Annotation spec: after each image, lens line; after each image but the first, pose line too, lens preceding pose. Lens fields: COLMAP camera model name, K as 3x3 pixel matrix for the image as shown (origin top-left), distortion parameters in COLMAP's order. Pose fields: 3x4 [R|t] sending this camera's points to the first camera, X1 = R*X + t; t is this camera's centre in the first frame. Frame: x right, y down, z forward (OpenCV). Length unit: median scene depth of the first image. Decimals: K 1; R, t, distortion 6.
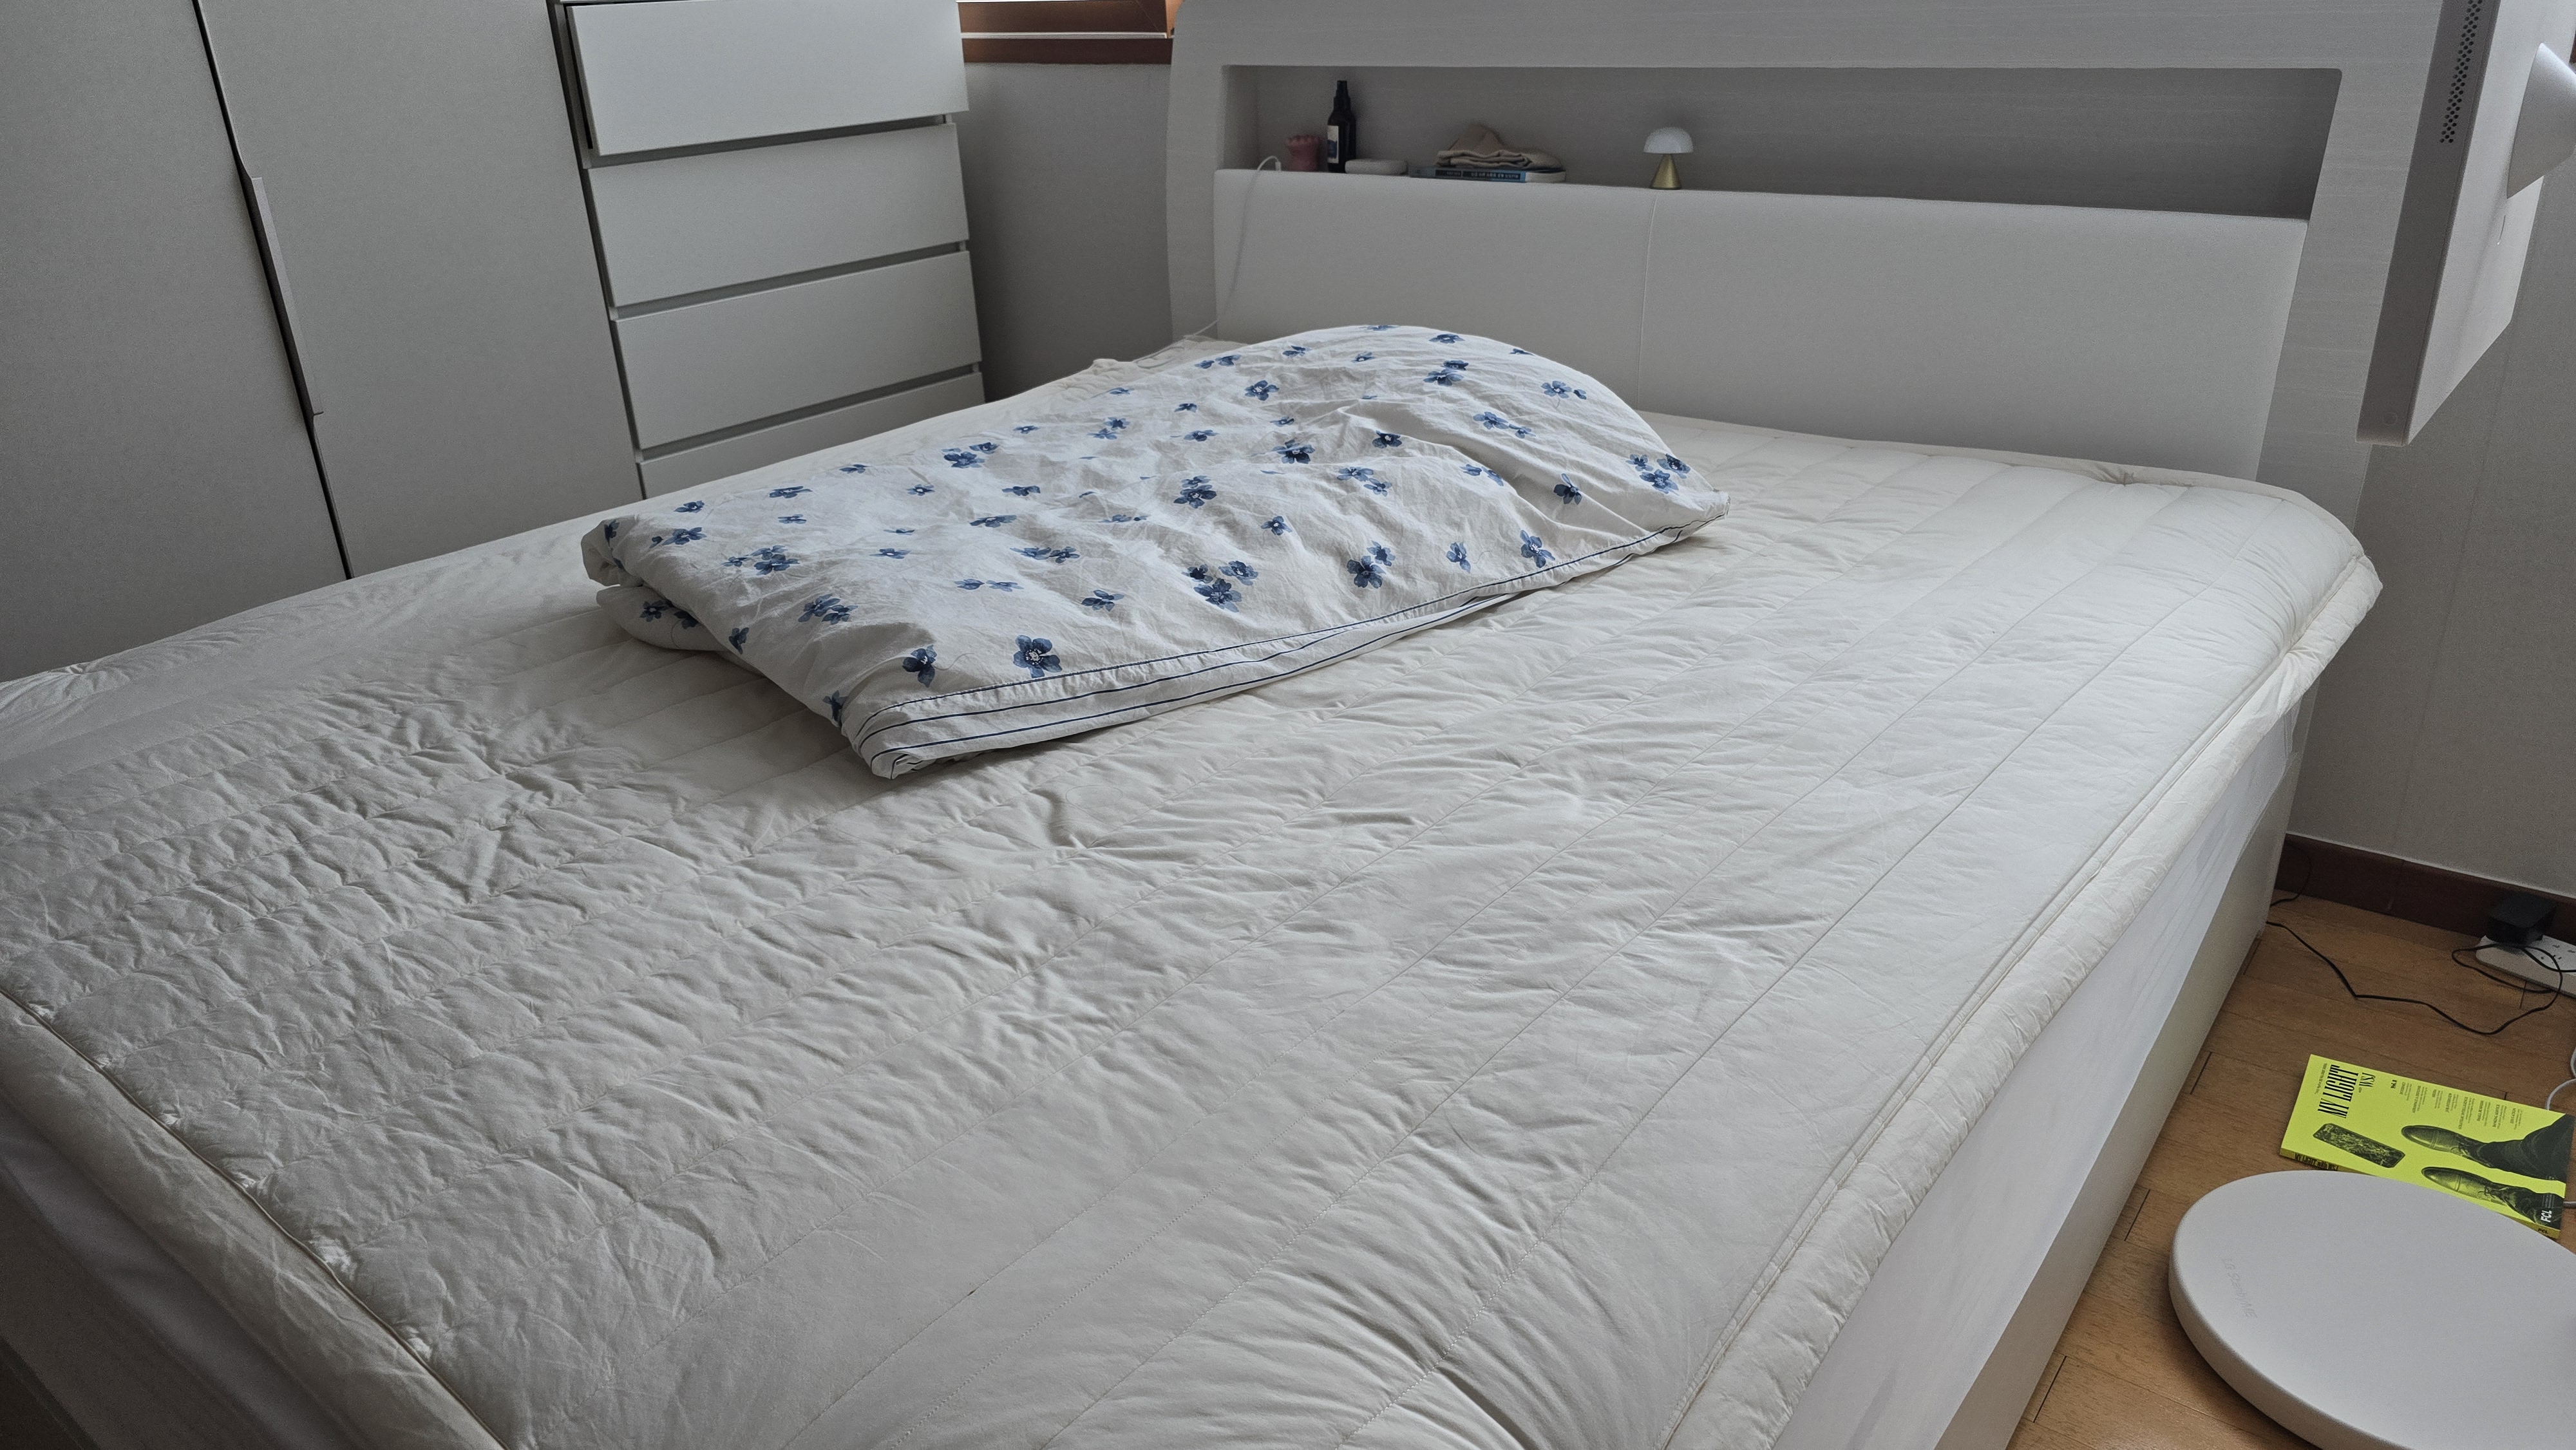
lens RADIAL K [[1752.3, 0, 1293.3], [0, 1752.3, 719.7], [0, 0, 1]] dist [0.026436, -0.008199]
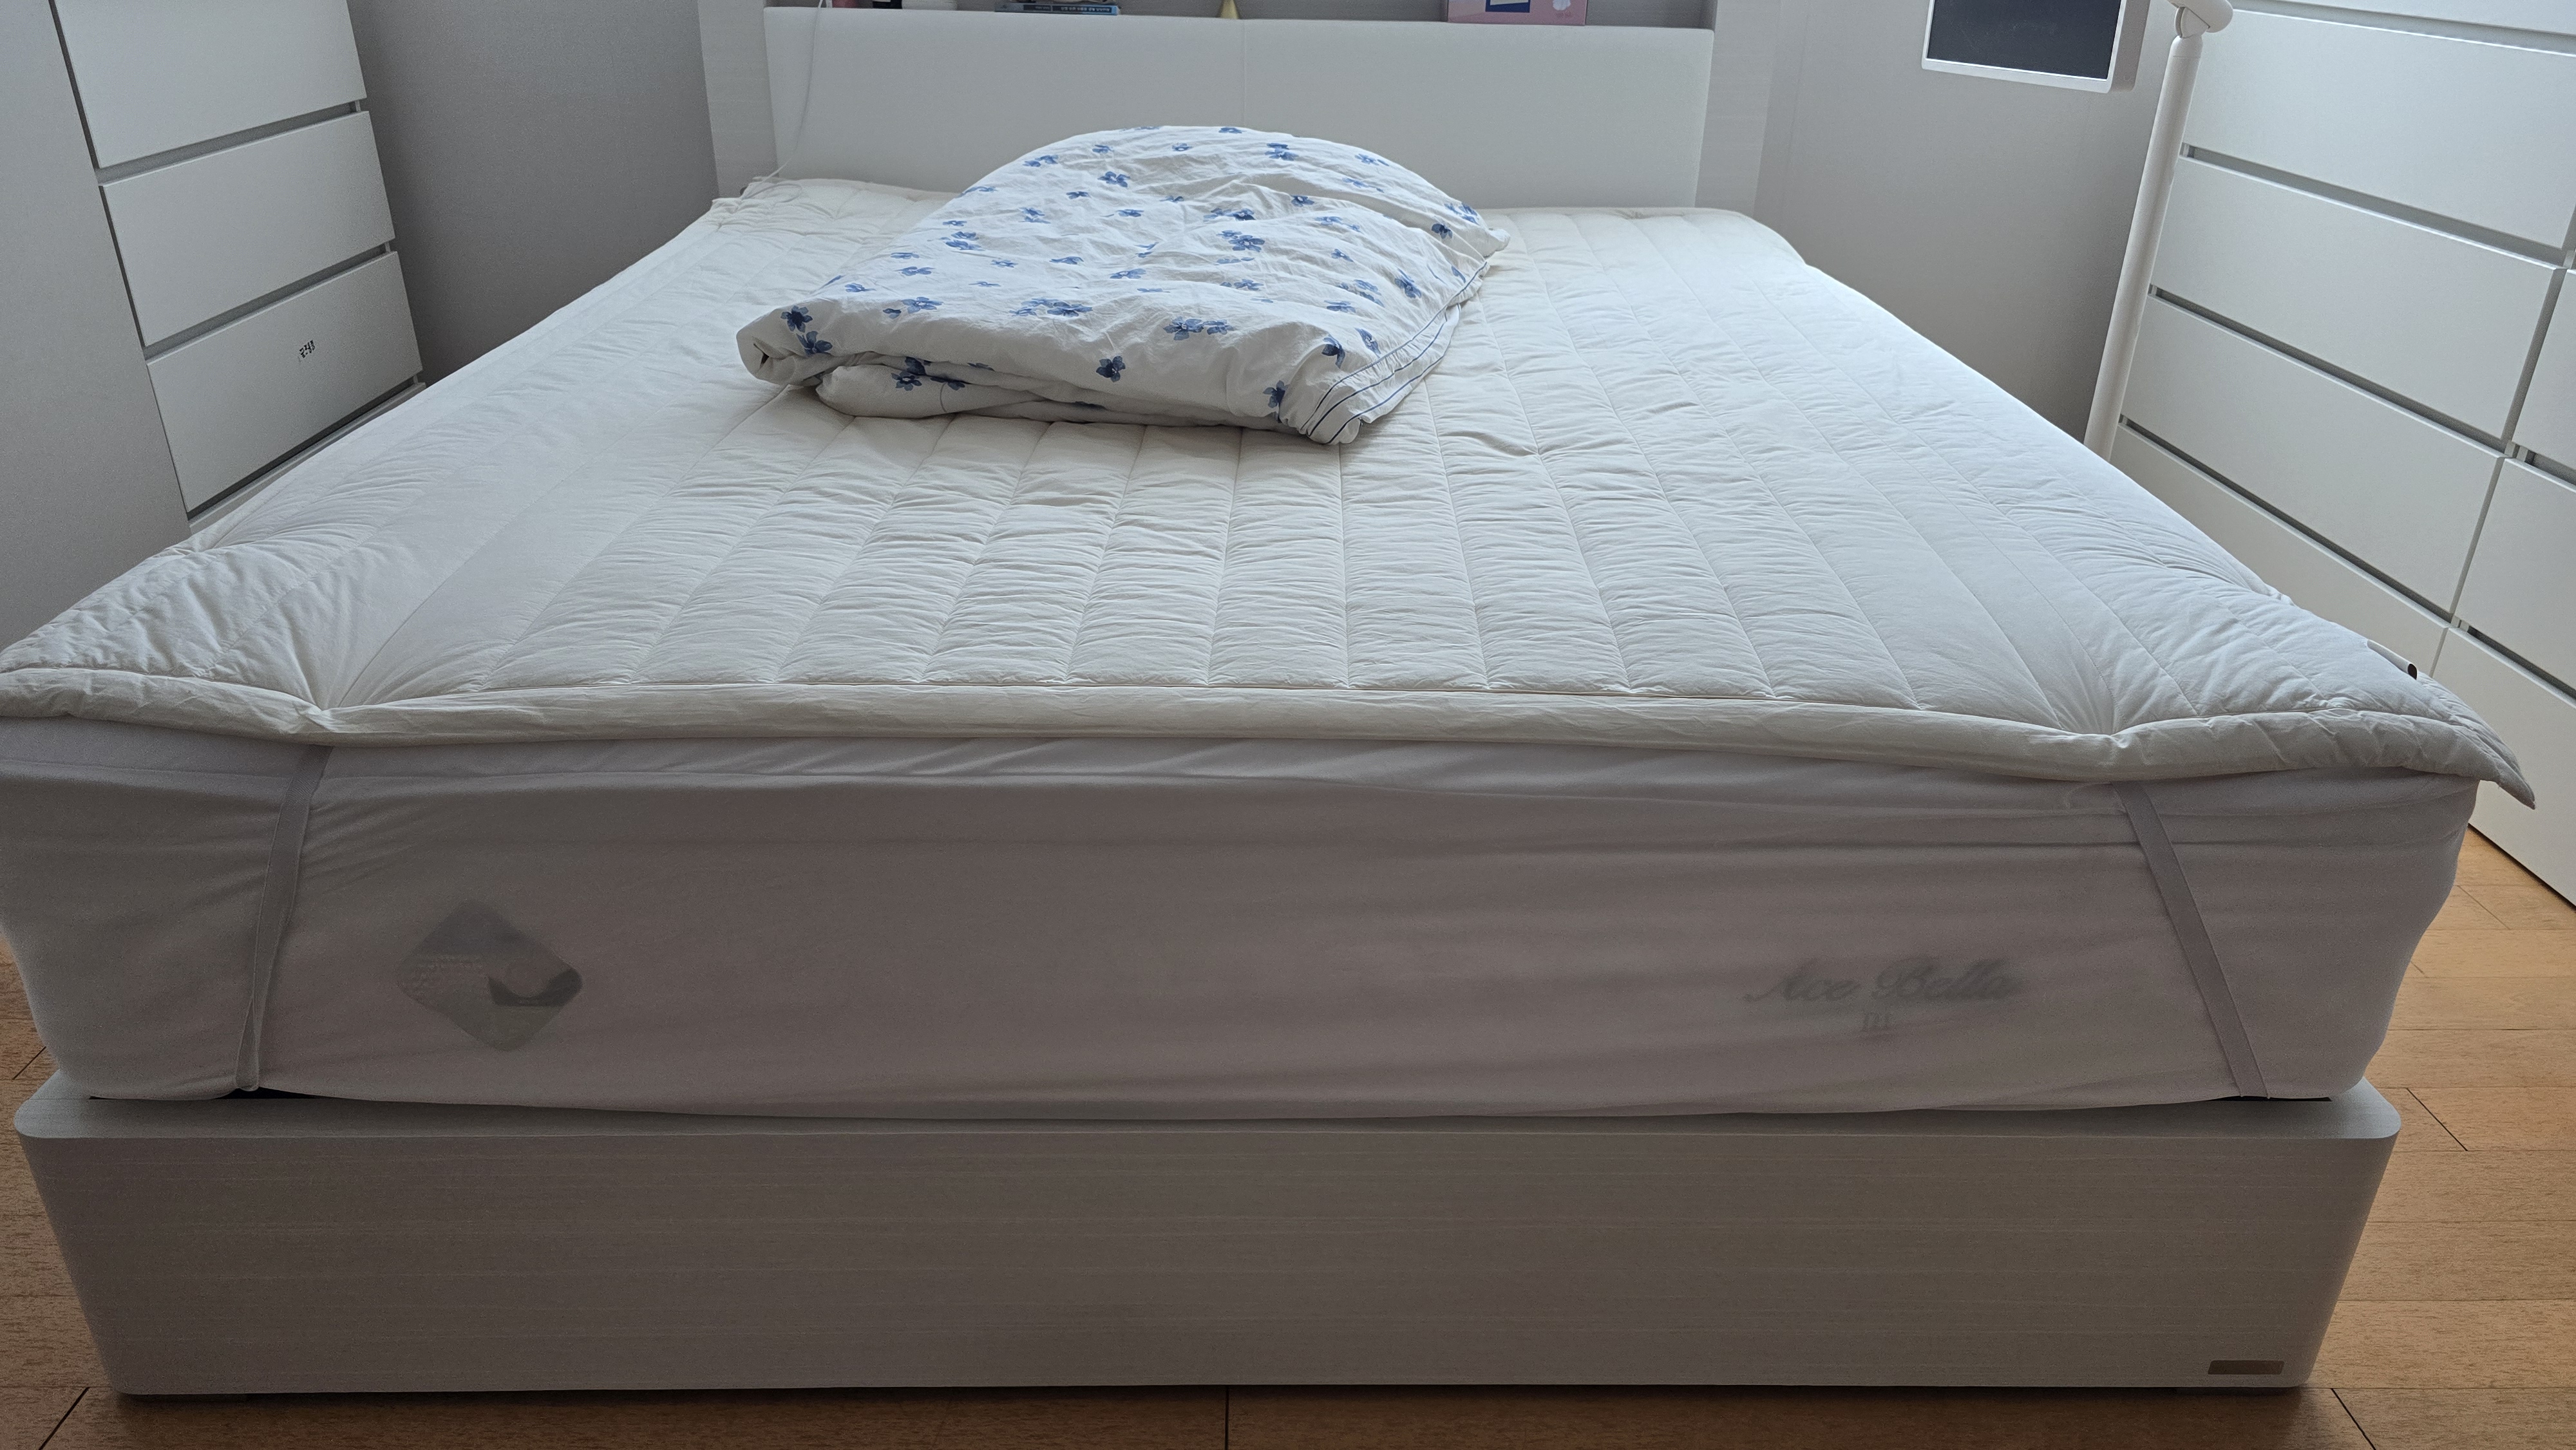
lens RADIAL K [[1752.3, 0, 1295.7], [0, 1752.3, 732.6], [0, 0, 1]] dist [0.026436, -0.008199]
pose [[0.778844, -0.230579, 0.583297, -0.992659], [0.206760, 0.972378, 0.108309, 0.088548], [-0.592159, 0.036247, 0.805005, 0.047043]]
